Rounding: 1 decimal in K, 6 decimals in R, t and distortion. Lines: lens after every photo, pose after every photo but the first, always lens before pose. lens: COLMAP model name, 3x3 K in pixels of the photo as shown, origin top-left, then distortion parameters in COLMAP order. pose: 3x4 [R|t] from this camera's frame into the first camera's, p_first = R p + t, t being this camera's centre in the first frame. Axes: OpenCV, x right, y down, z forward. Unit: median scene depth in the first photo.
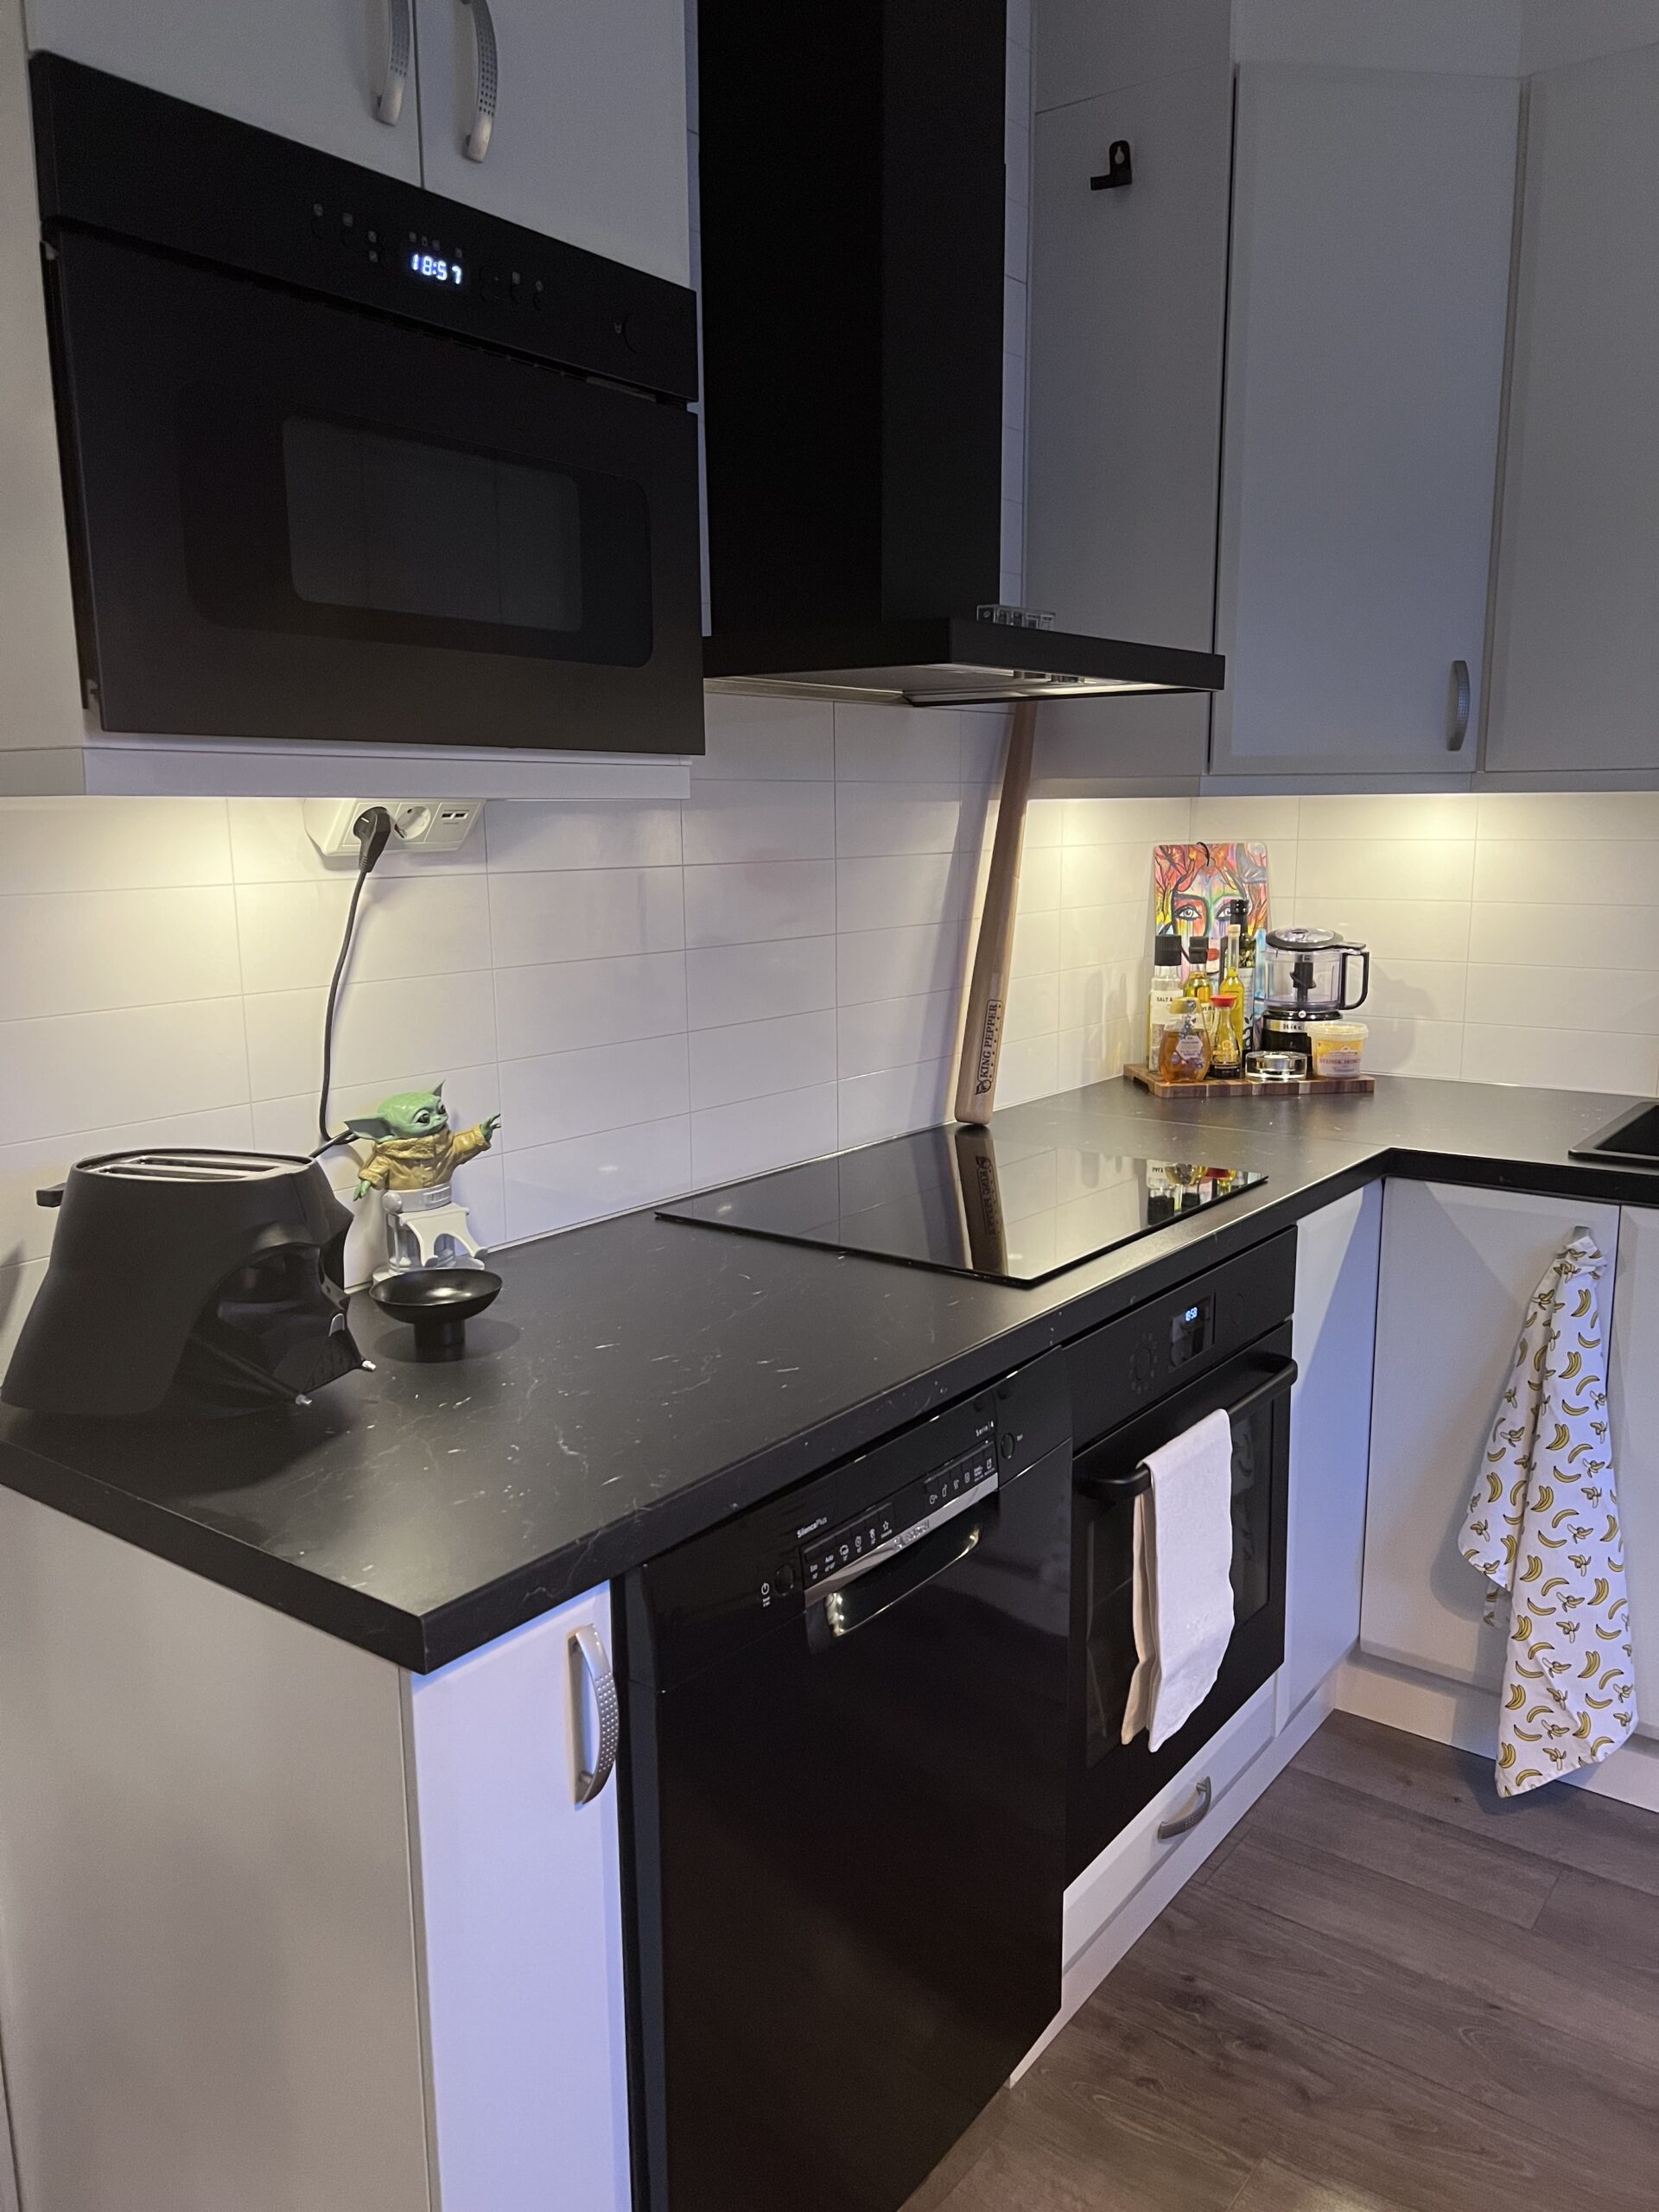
lens RADIAL K [[1667.7, 0, 829.6], [0, 1667.7, 1122.0], [0, 0, 1]] dist [0.073455, -0.086257]
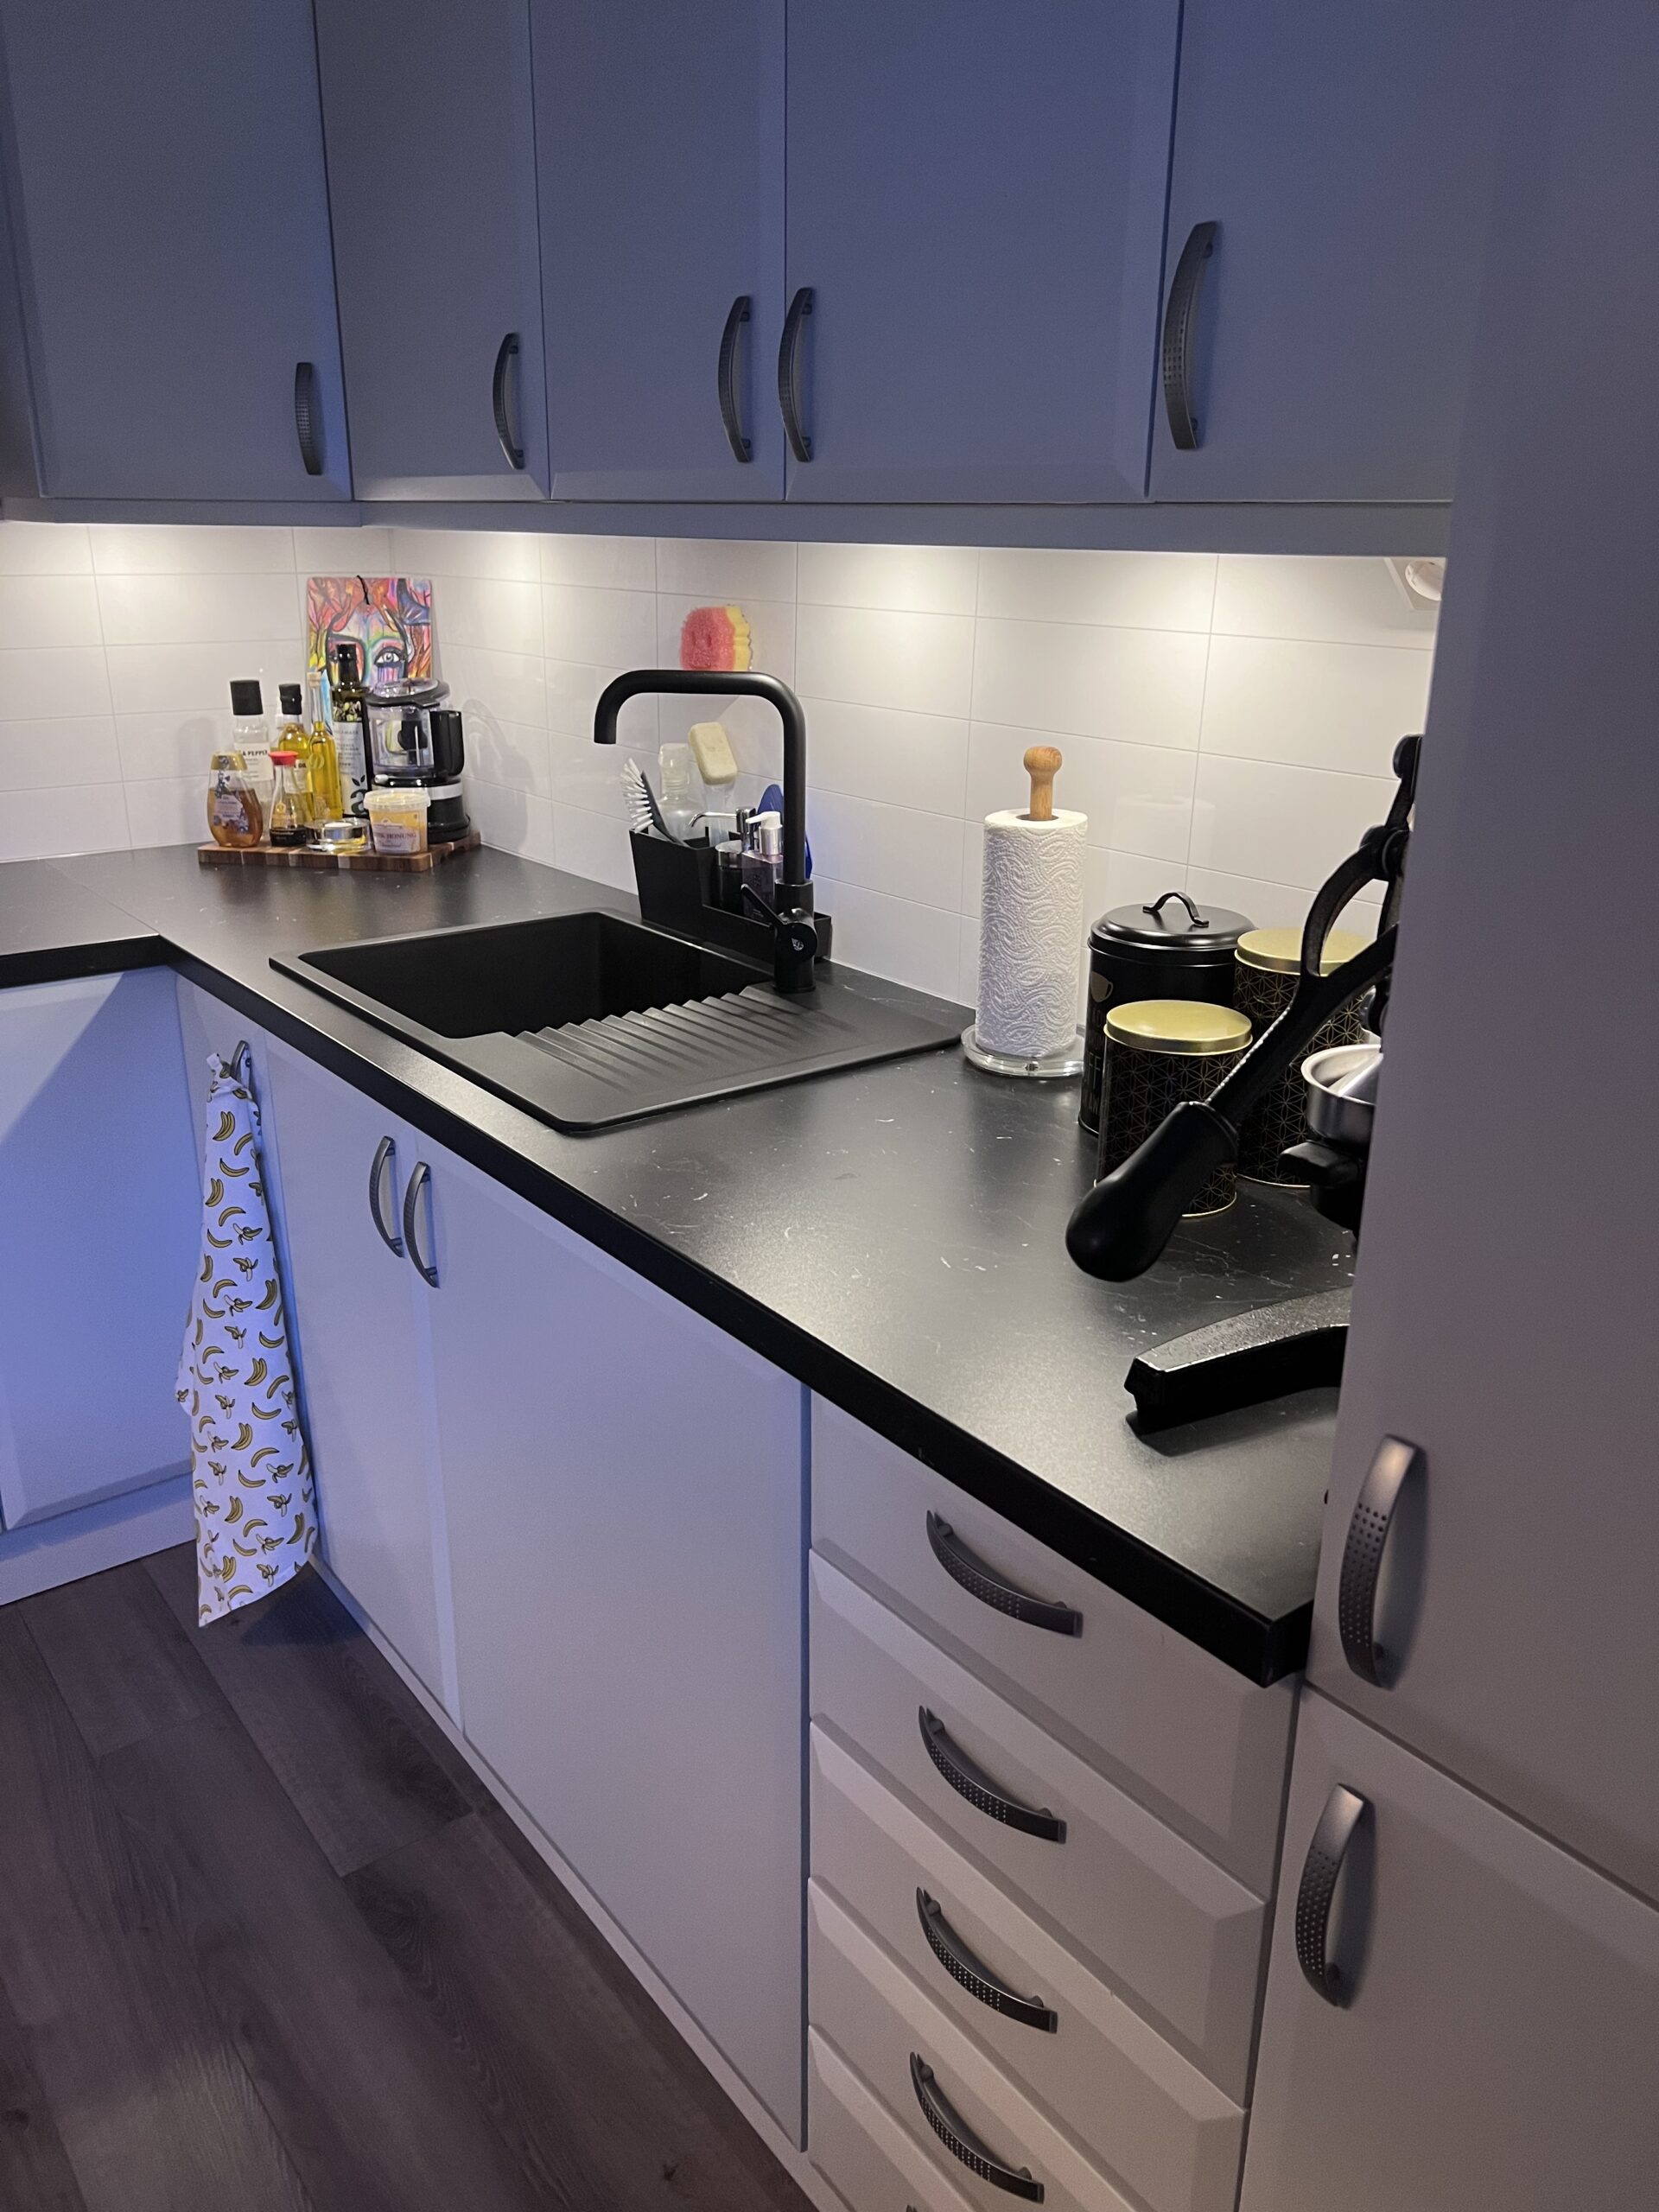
lens RADIAL K [[1668.5, 0, 829.5], [0, 1668.5, 1106.0], [0, 0, 1]] dist [0.067576, -0.083644]
pose [[0.961830, 0.105244, -0.252601, 0.954617], [-0.065265, 0.984672, 0.161746, -0.066918], [0.265752, -0.139086, 0.953955, 0.231675]]
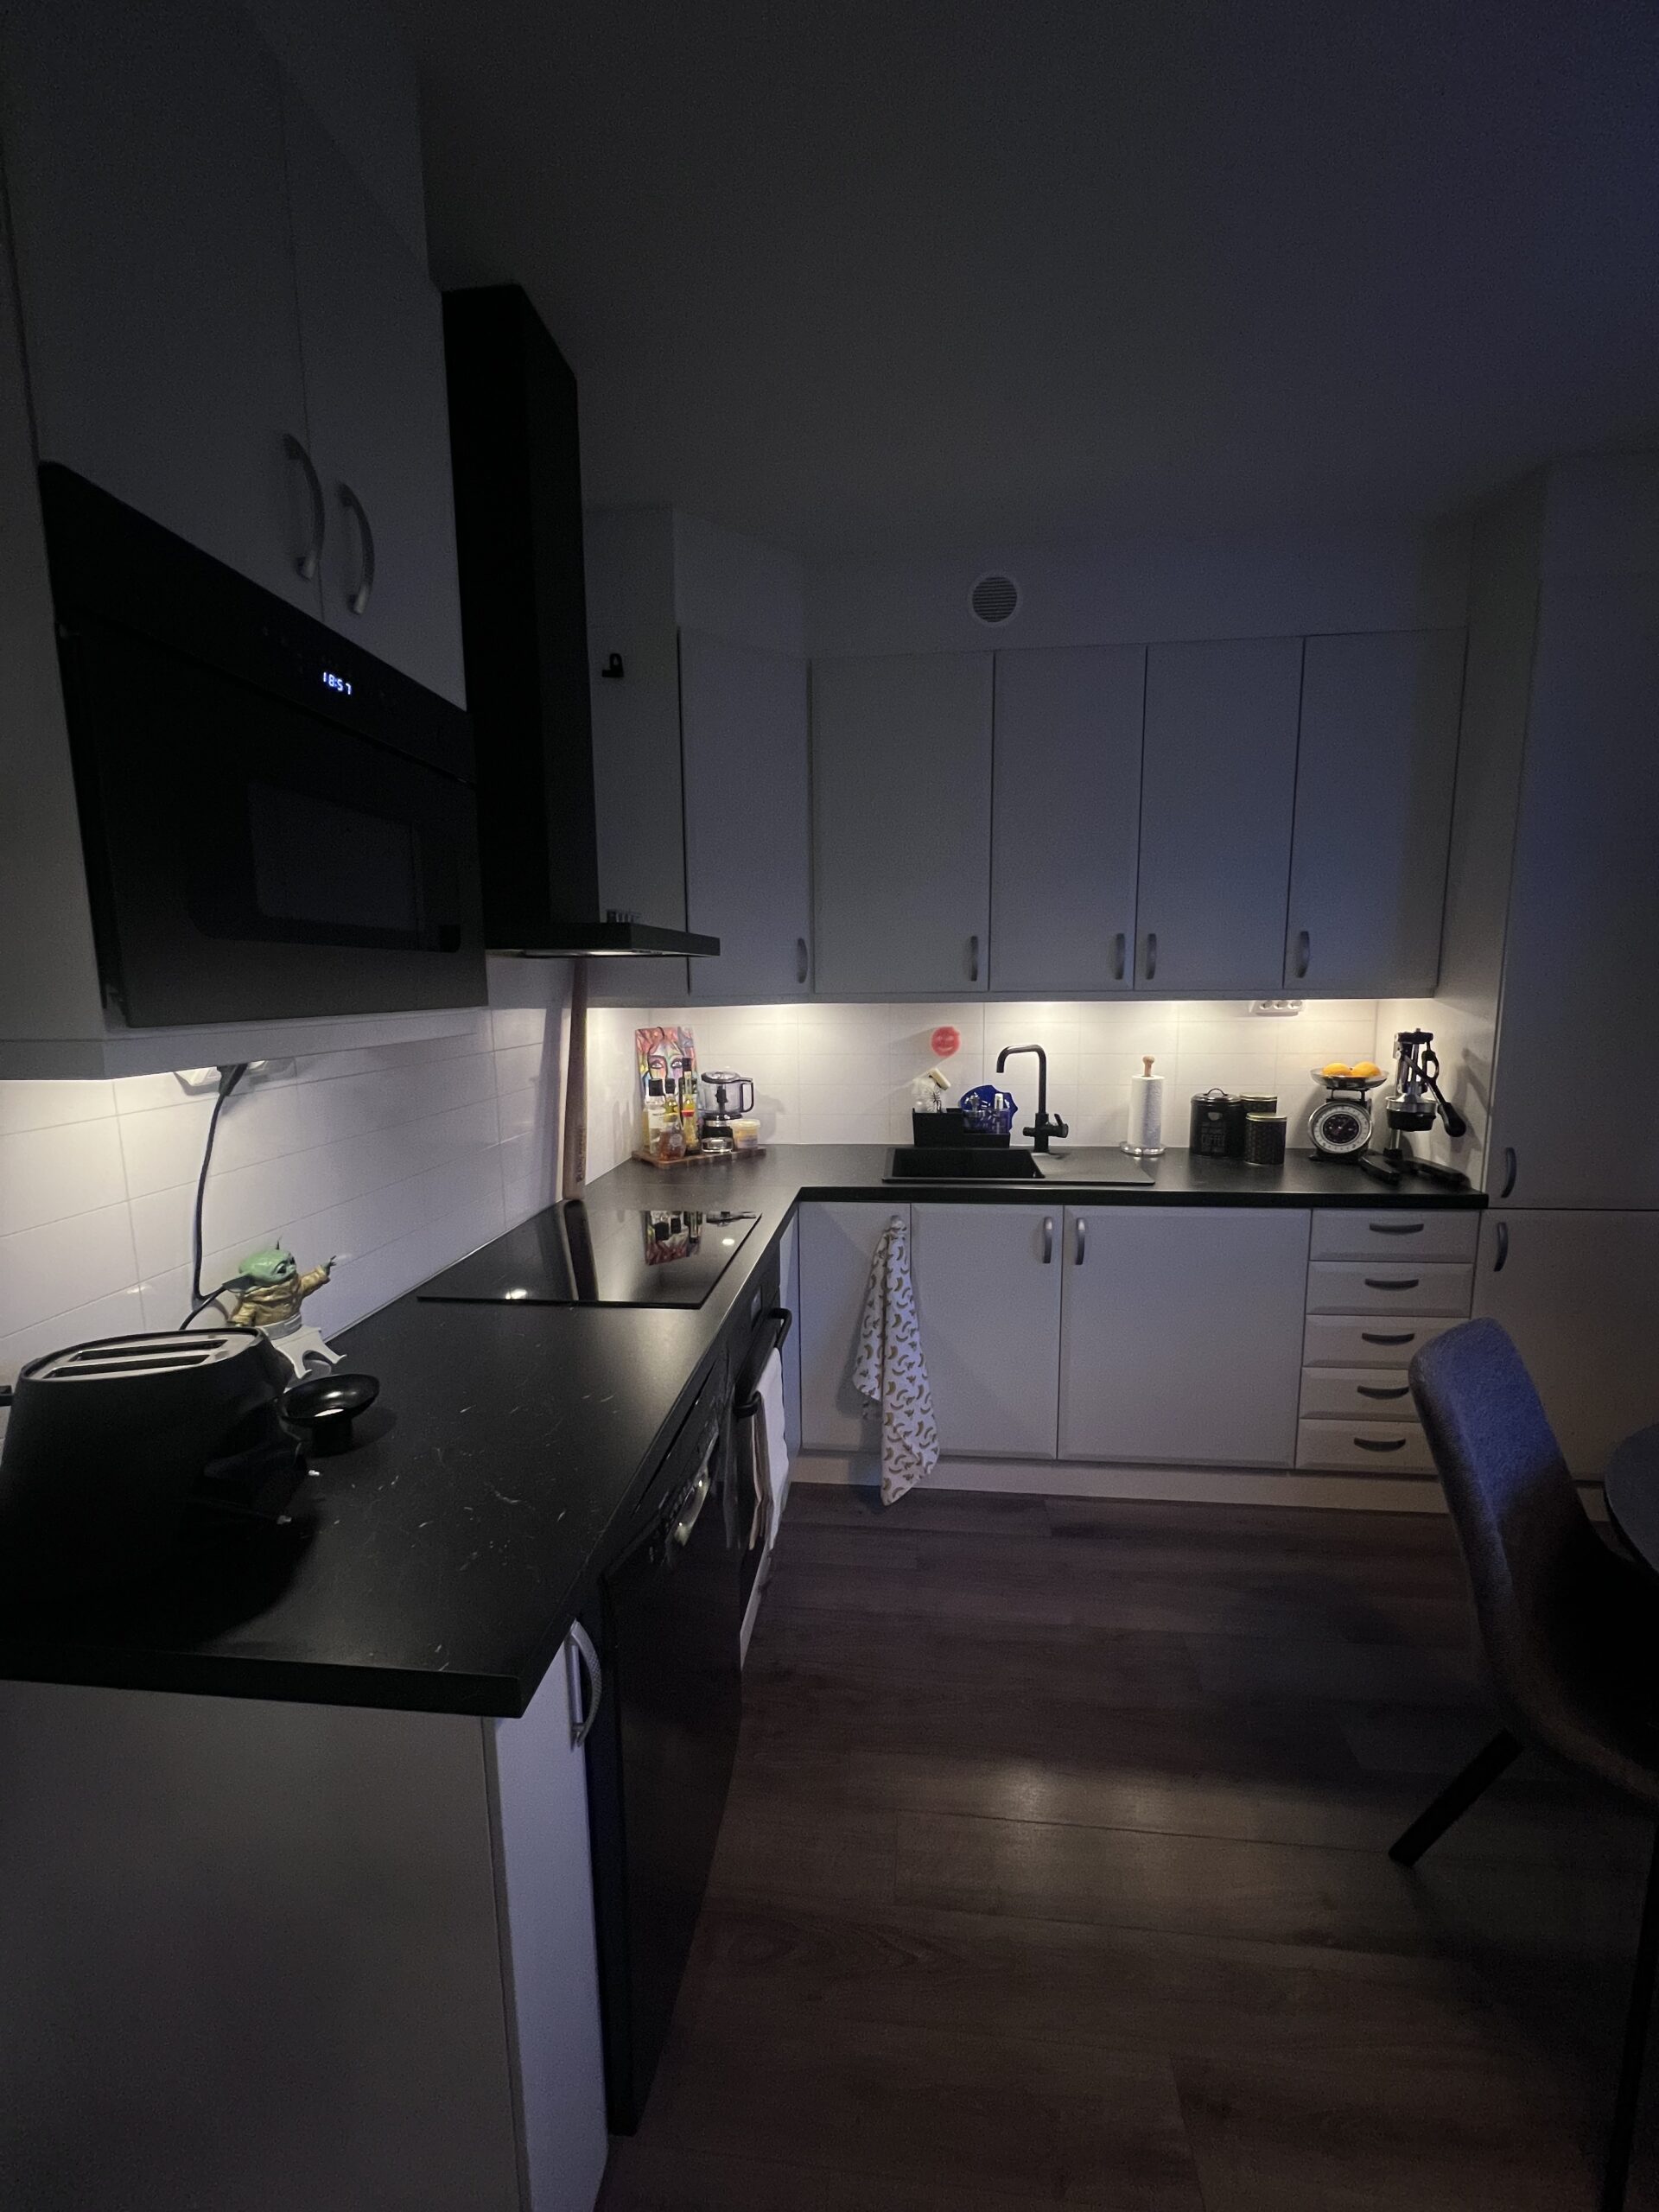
lens RADIAL K [[886.7, 0, 829.5], [0, 886.7, 1106.0], [0, 0, 1]] dist [-0.000784, -0.000041]
pose [[0.856555, -0.075170, 0.510551, -0.160390], [0.099815, 0.994785, -0.020995, -0.055163], [-0.506310, 0.068944, 0.859591, 0.102898]]
